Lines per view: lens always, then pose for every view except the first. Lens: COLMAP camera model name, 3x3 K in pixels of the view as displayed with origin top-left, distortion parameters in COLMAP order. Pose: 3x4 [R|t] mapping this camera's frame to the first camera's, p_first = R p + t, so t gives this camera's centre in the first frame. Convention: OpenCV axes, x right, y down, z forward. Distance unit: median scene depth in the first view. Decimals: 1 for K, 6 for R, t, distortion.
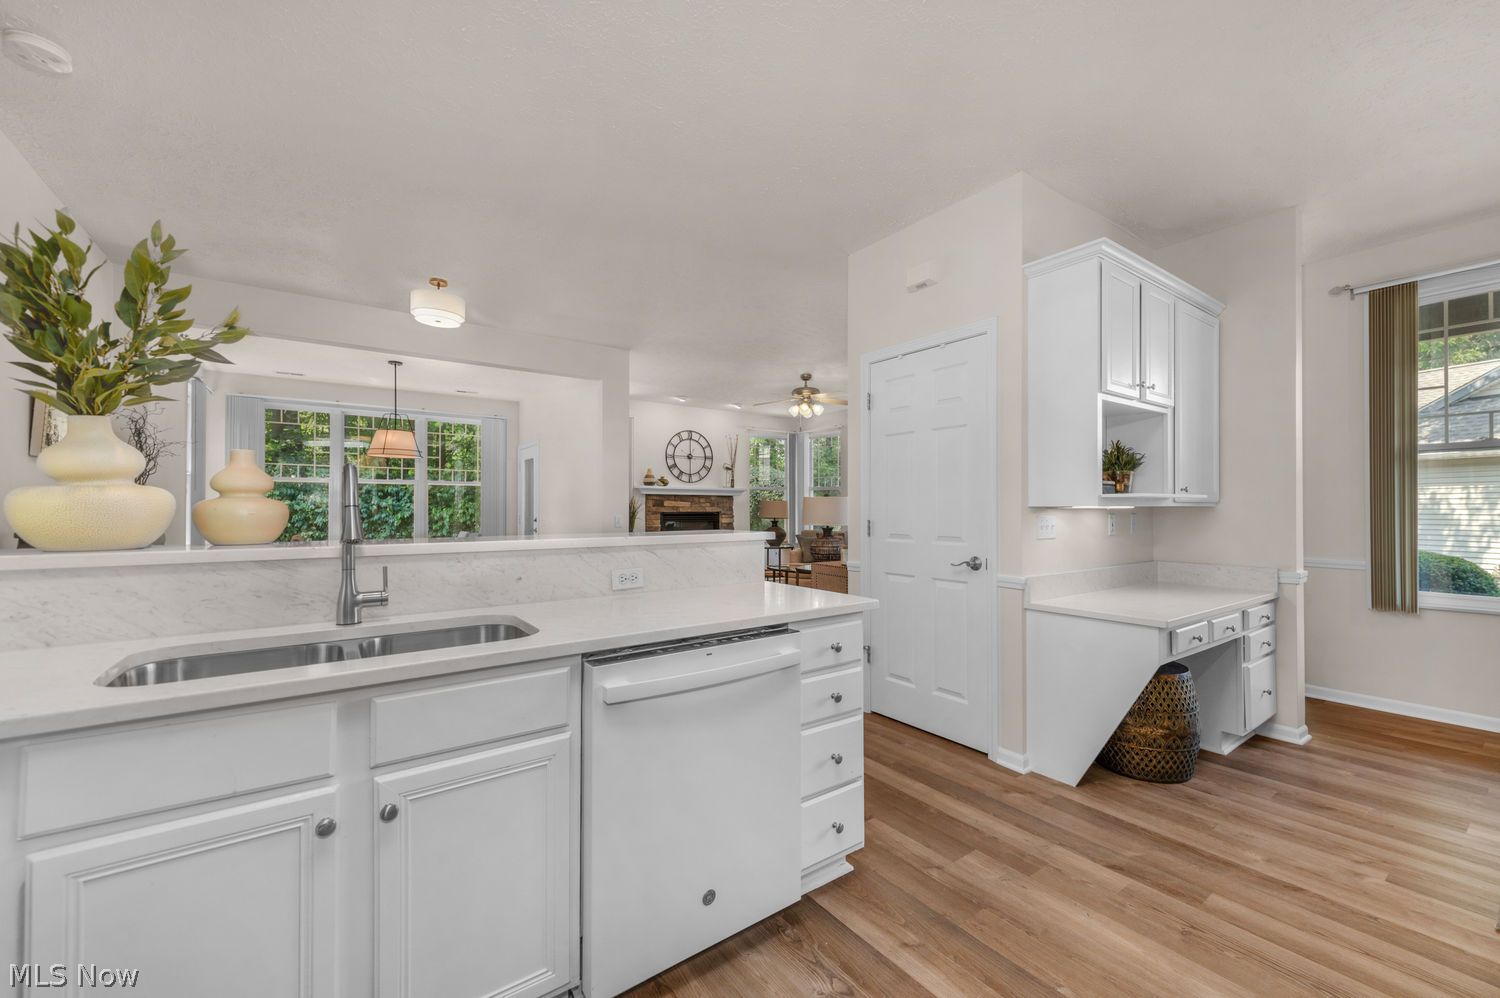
lens RADIAL K [[611.7, 0, 755.7], [0, 611.7, 506.1], [0, 0, 1]] dist [0.000881, 0.000036]
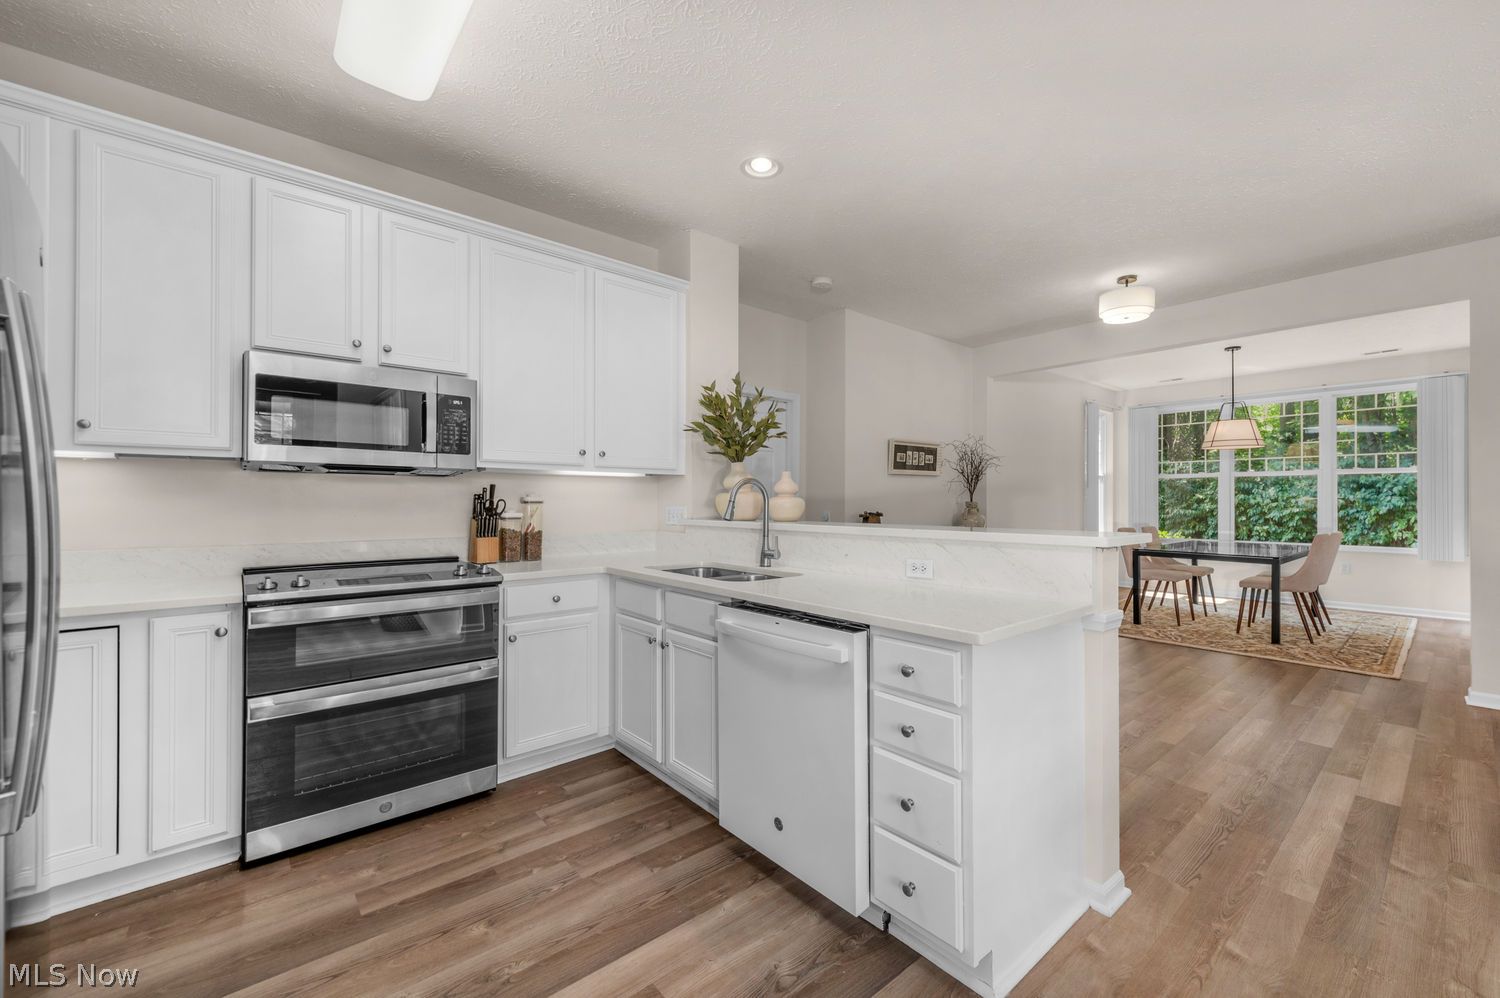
lens RADIAL K [[601.3, 0, 776.2], [0, 601.3, 497.5], [0, 0, 1]] dist [0.003088, -0.000064]
pose [[0.074474, -0.008067, -0.997190, 0.282430], [0.003920, 0.999962, -0.007797, 0.000245], [0.997215, -0.003328, 0.074503, 0.228996]]
